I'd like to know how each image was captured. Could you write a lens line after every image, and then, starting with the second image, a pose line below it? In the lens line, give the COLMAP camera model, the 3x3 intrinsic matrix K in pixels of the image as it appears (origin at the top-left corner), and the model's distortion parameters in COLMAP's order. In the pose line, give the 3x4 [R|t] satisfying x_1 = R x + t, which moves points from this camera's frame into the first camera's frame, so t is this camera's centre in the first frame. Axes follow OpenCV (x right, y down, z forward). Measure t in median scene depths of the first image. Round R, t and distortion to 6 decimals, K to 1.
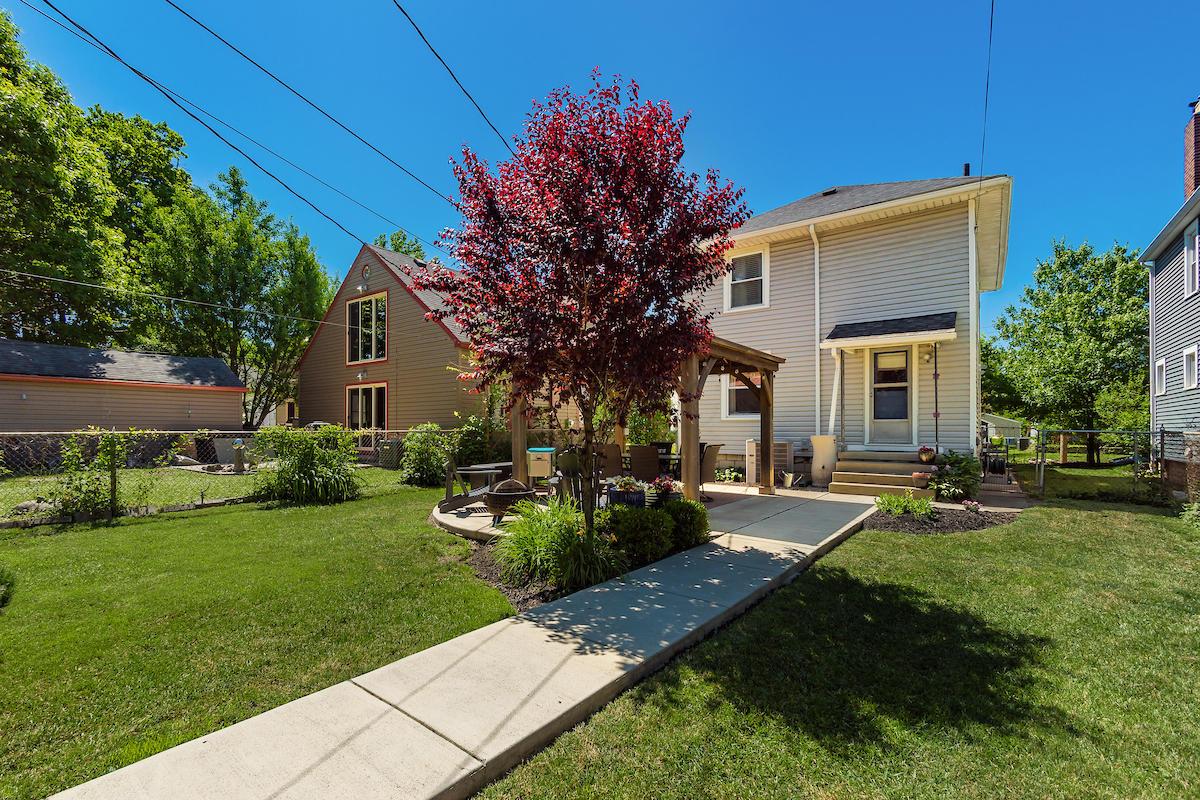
lens RADIAL K [[515.4, 0, 599.5], [0, 515.4, 415.5], [0, 0, 1]] dist [-0.000235, 0.000021]
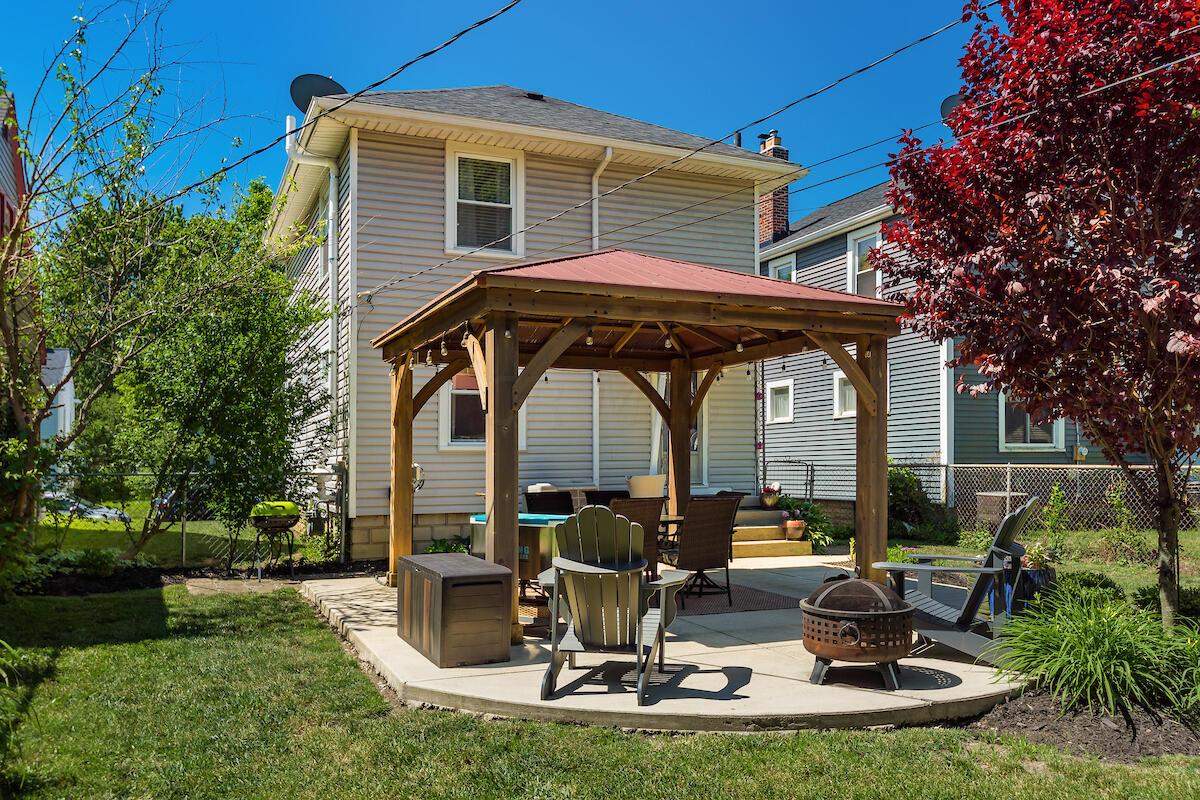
lens RADIAL K [[895.5, 0, 517.3], [0, 895.5, 403.4], [0, 0, 1]] dist [0.073271, 0.000271]
pose [[0.528553, 0.050992, 0.847367, -0.589528], [-0.011091, 0.998524, -0.053170, 0.009732], [-0.848828, 0.018705, 0.528339, 0.514098]]
